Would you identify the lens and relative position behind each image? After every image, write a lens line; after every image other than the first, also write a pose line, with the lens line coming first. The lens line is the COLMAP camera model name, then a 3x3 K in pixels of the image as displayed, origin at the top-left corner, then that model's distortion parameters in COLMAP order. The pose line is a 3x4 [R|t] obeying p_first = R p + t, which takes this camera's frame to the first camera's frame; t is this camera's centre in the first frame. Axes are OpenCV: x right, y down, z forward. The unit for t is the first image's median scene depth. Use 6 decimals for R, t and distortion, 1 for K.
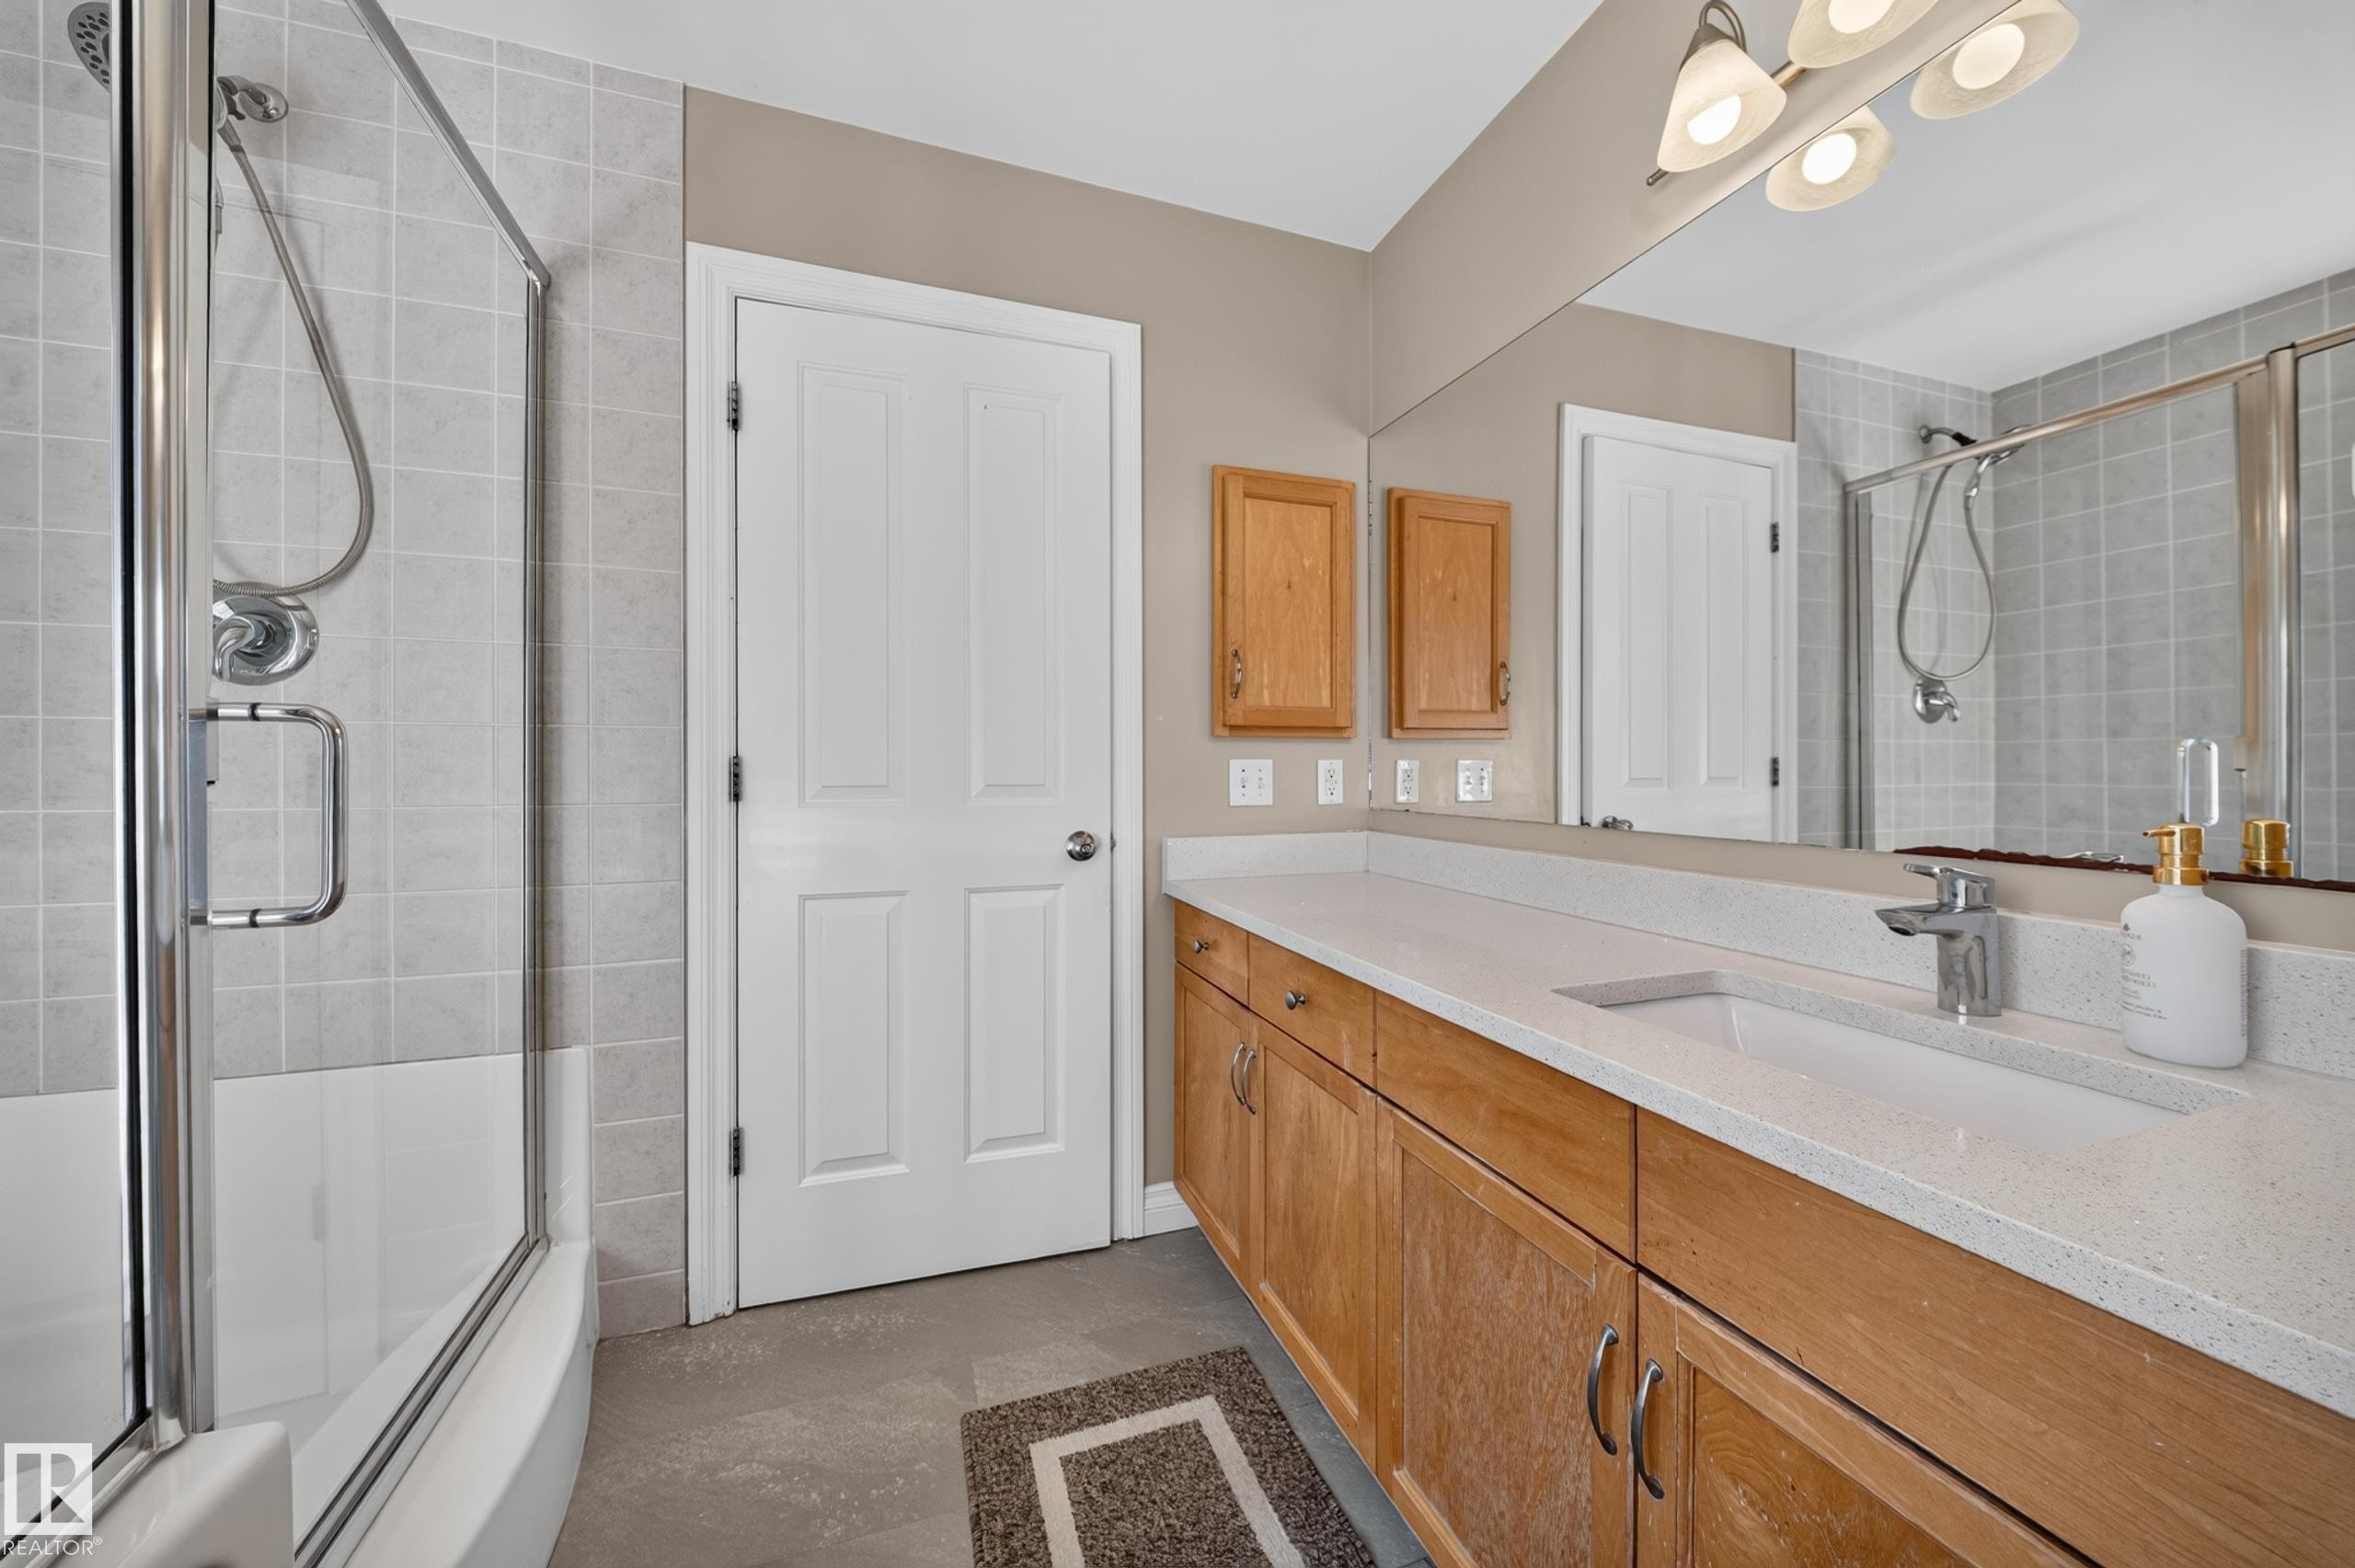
lens RADIAL K [[821.4, 0, 1166.3], [0, 821.4, 769.5], [0, 0, 1]] dist [-0.002755, -0.001653]
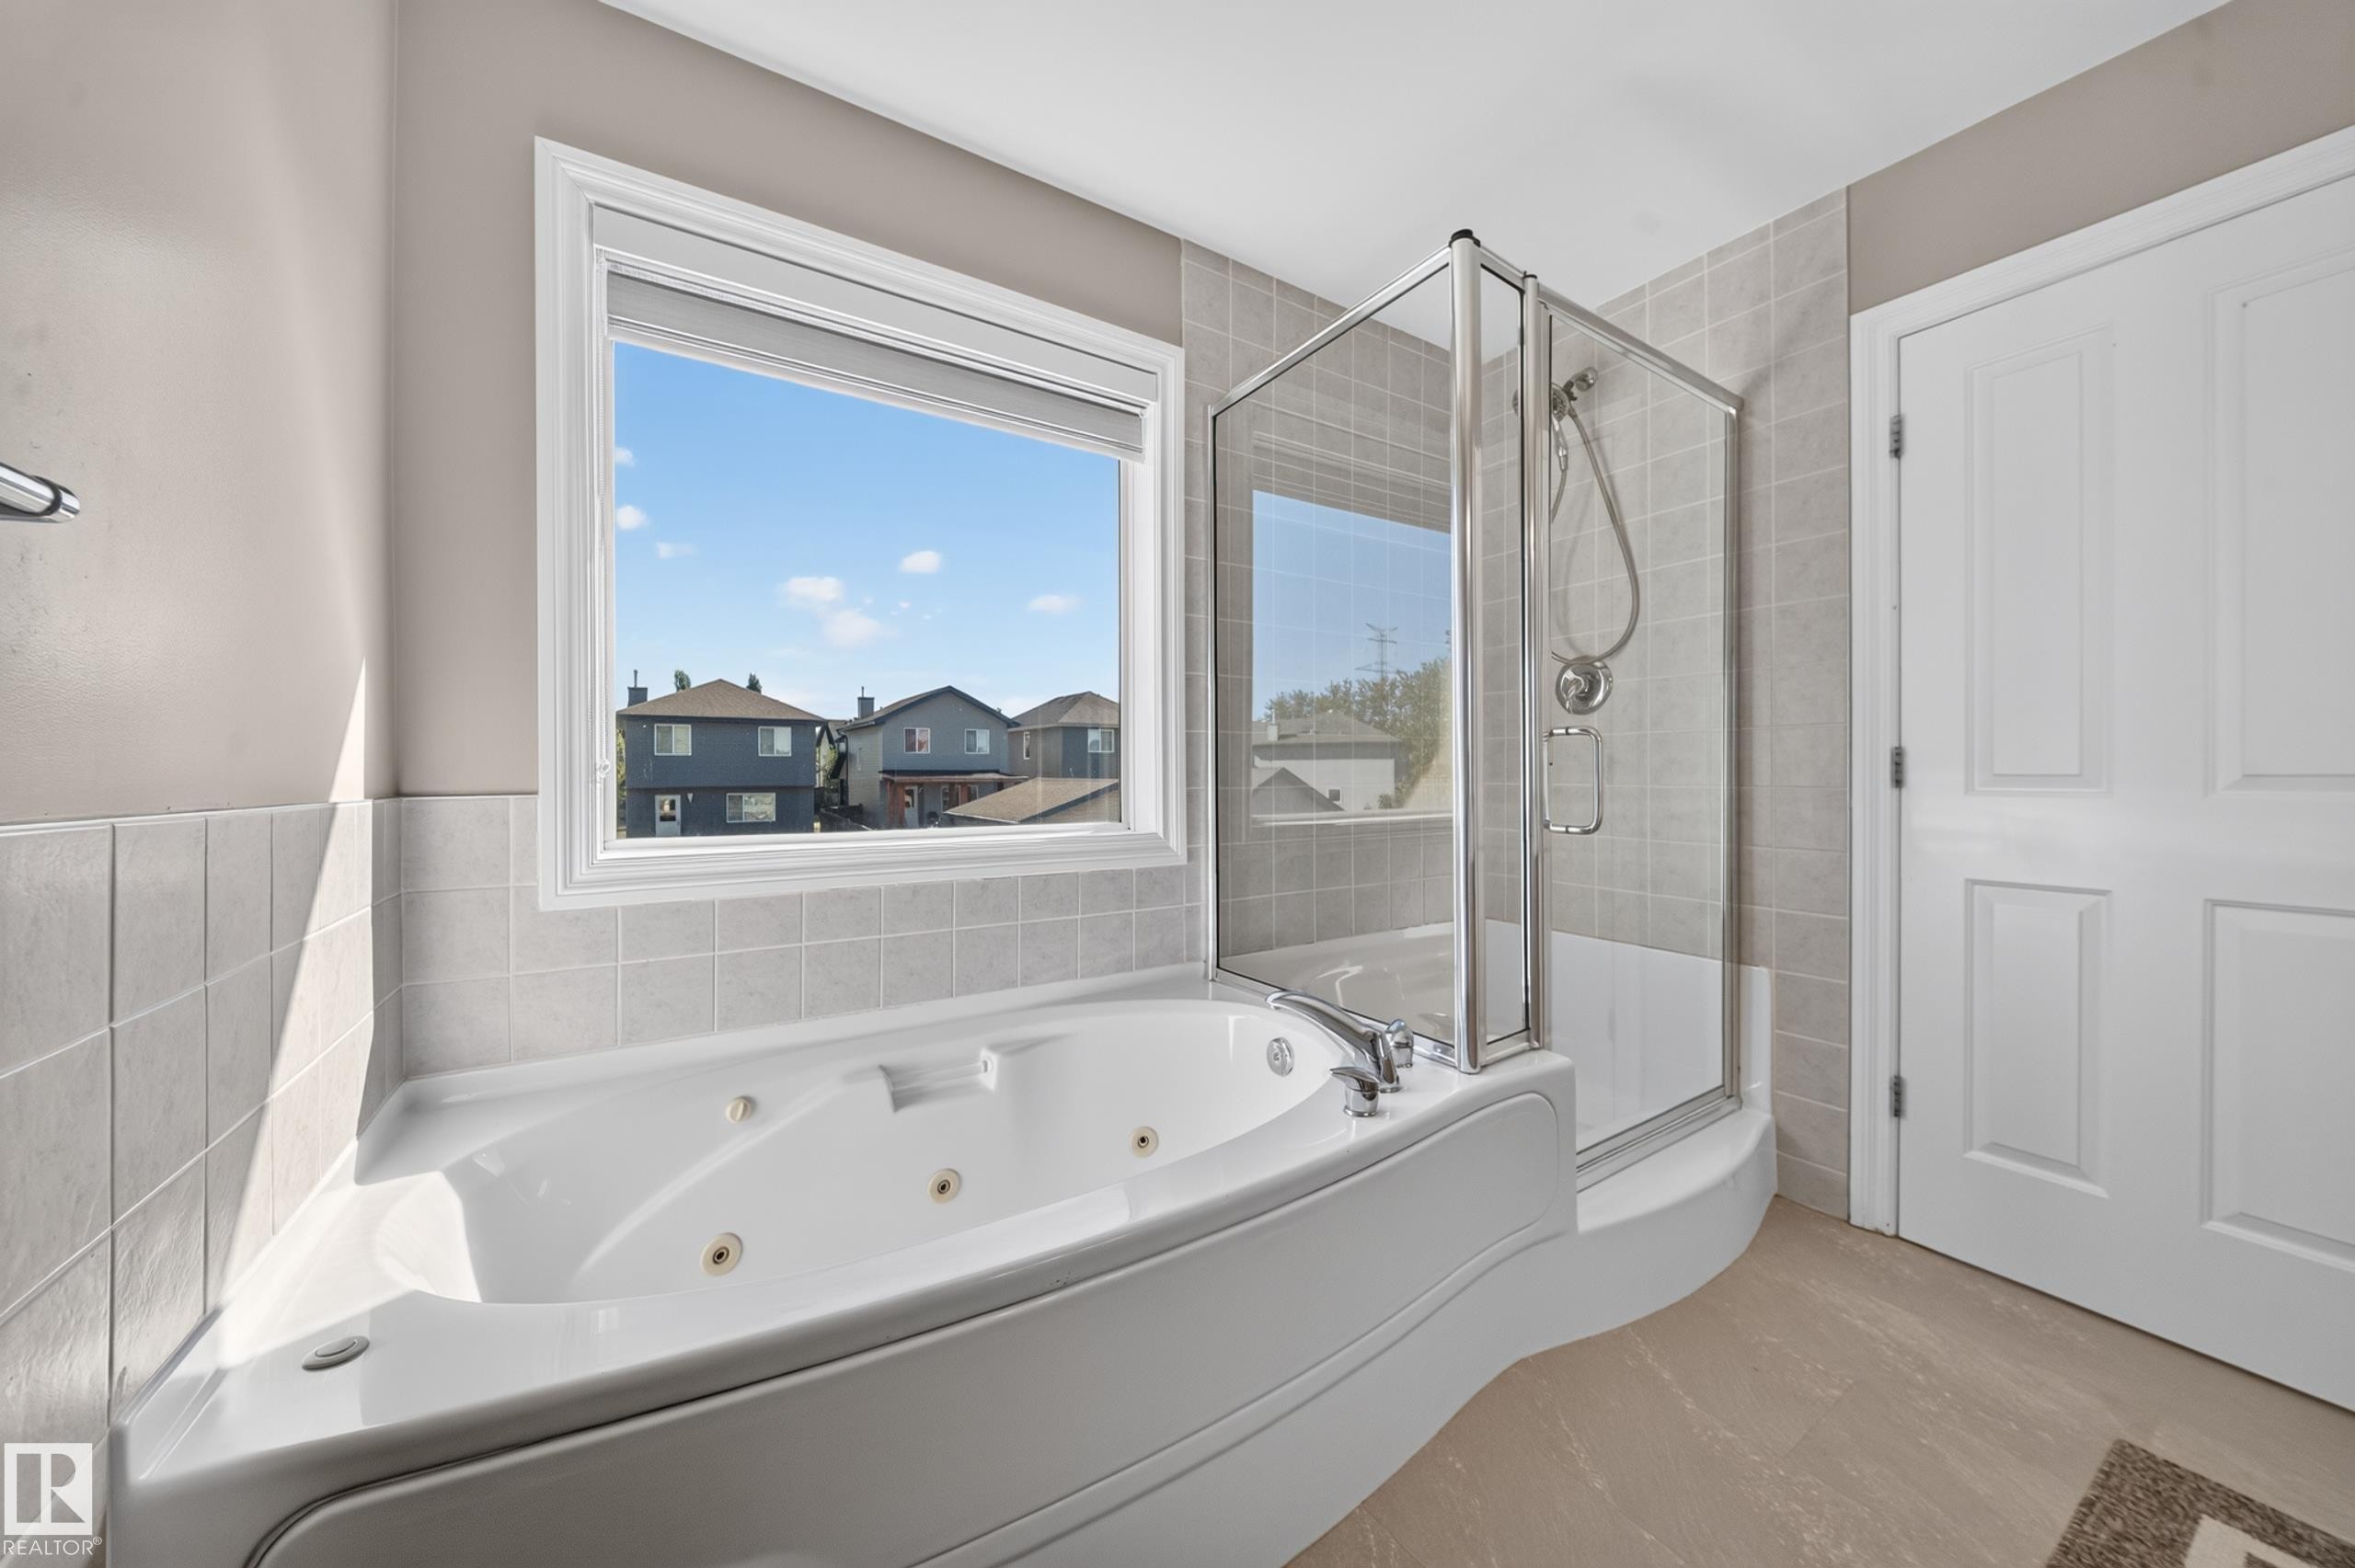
lens RADIAL K [[821.4, 0, 1177.3], [0, 821.4, 773.9], [0, 0, 1]] dist [-0.002755, -0.001653]
pose [[0.234820, 0.005131, -0.972025, 0.367333], [0.002428, 0.999980, 0.005865, 0.012461], [0.972036, -0.003737, 0.234803, -0.249454]]
